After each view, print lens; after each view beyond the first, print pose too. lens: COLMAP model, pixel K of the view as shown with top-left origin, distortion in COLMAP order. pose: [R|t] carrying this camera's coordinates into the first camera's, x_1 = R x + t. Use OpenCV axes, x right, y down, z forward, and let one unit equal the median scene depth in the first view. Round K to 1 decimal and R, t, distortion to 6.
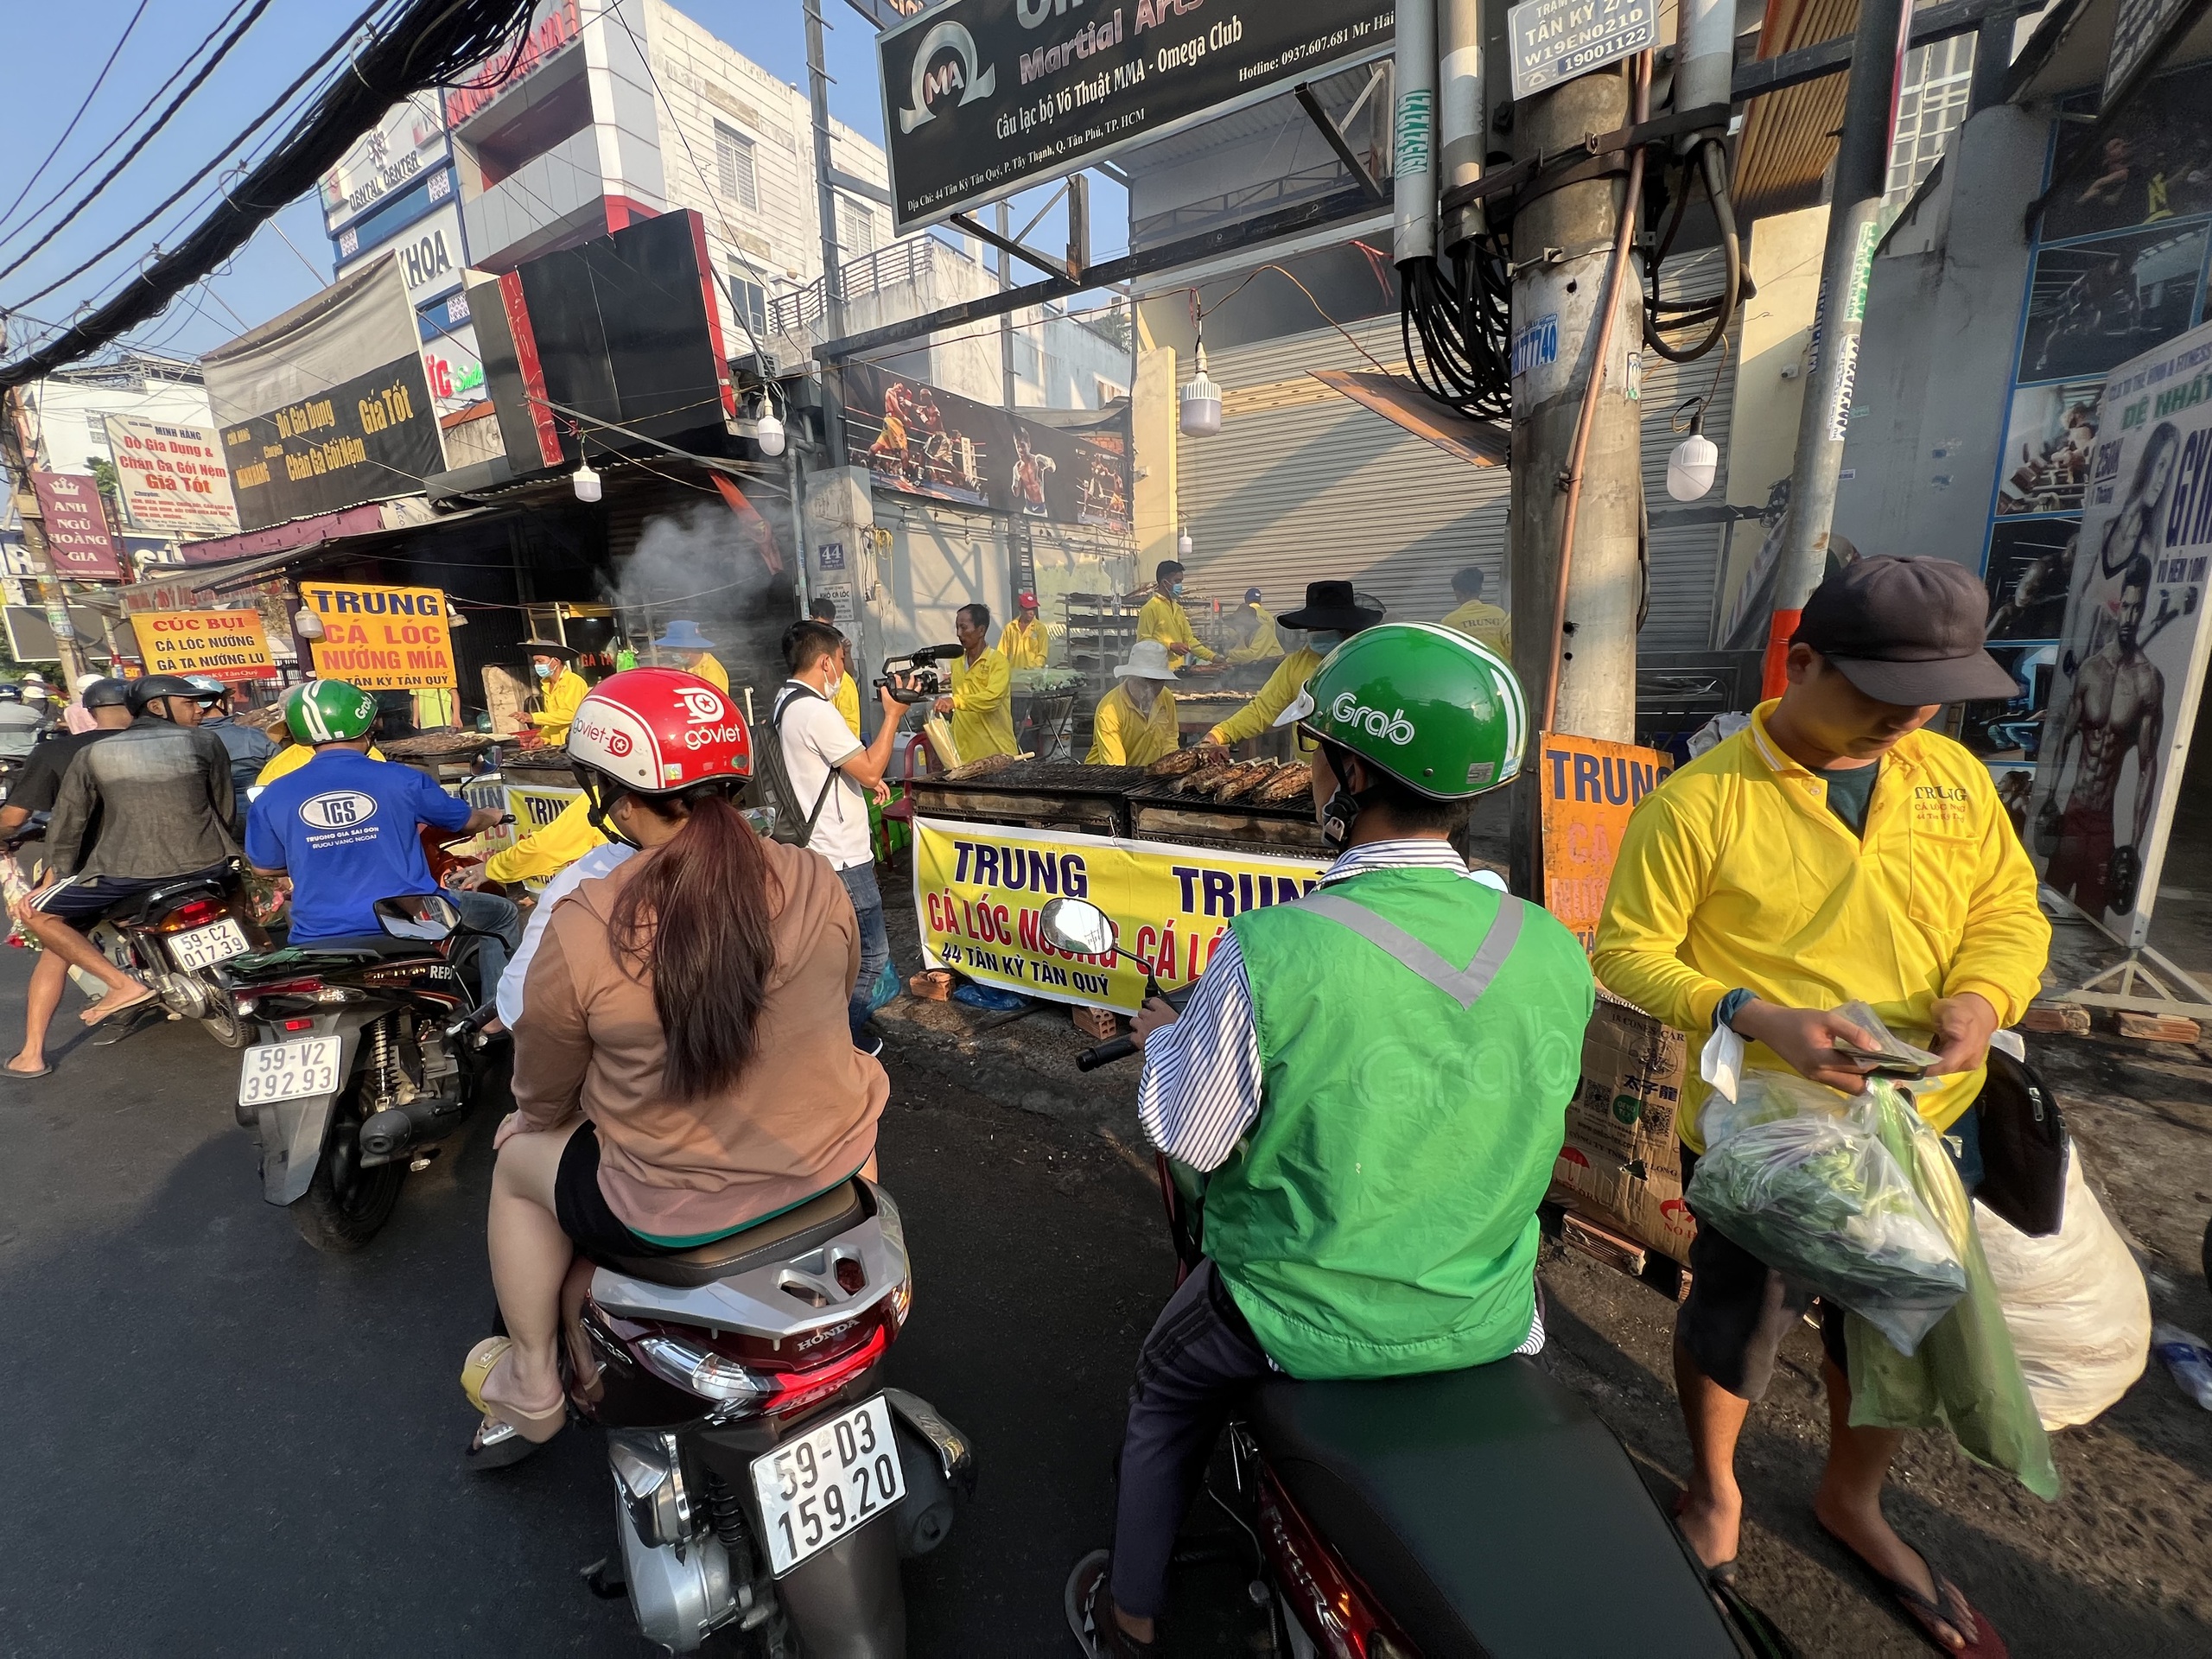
lens RADIAL K [[875.7, 0, 1106.0], [0, 875.7, 829.5], [0, 0, 1]] dist [0.000341, 0.000062]
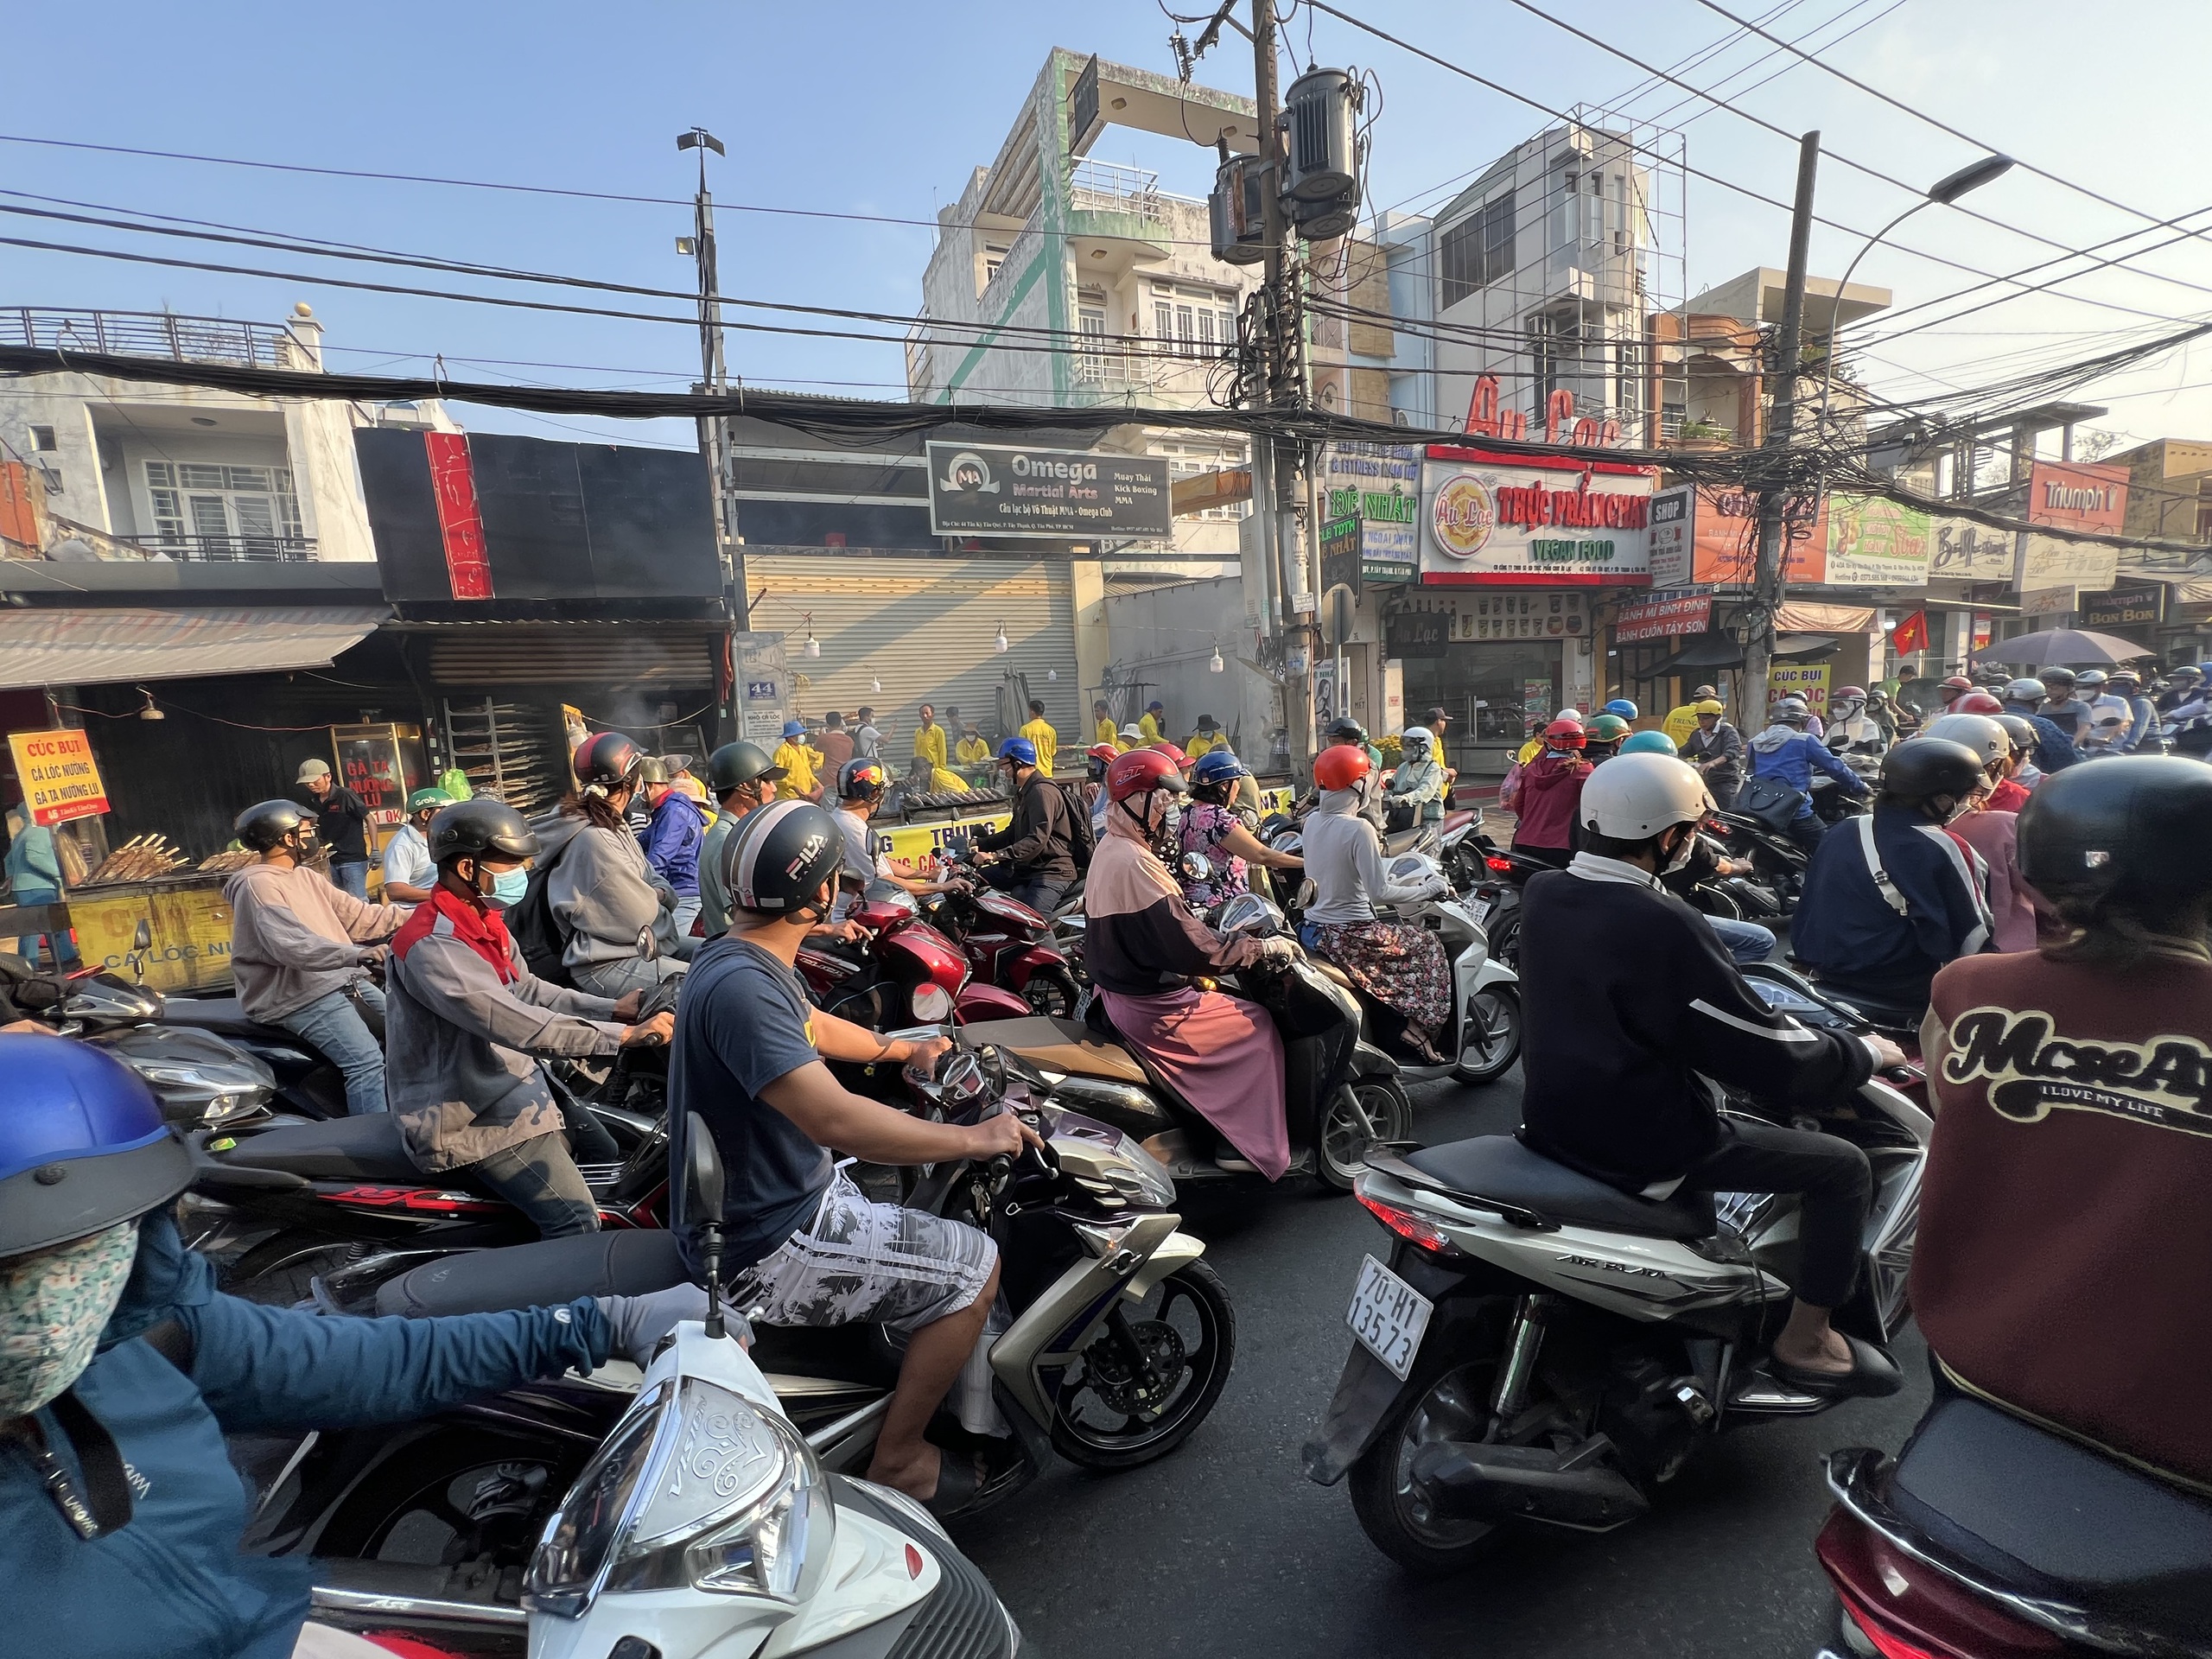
lens RADIAL K [[893.4, 0, 1106.0], [0, 893.4, 829.5], [0, 0, 1]] dist [-0.000135, -0.000004]
pose [[0.595408, -0.092967, 0.798026, -1.821457], [0.202522, 0.978575, -0.037102, 0.109999], [-0.777479, 0.183708, 0.601479, -0.384167]]
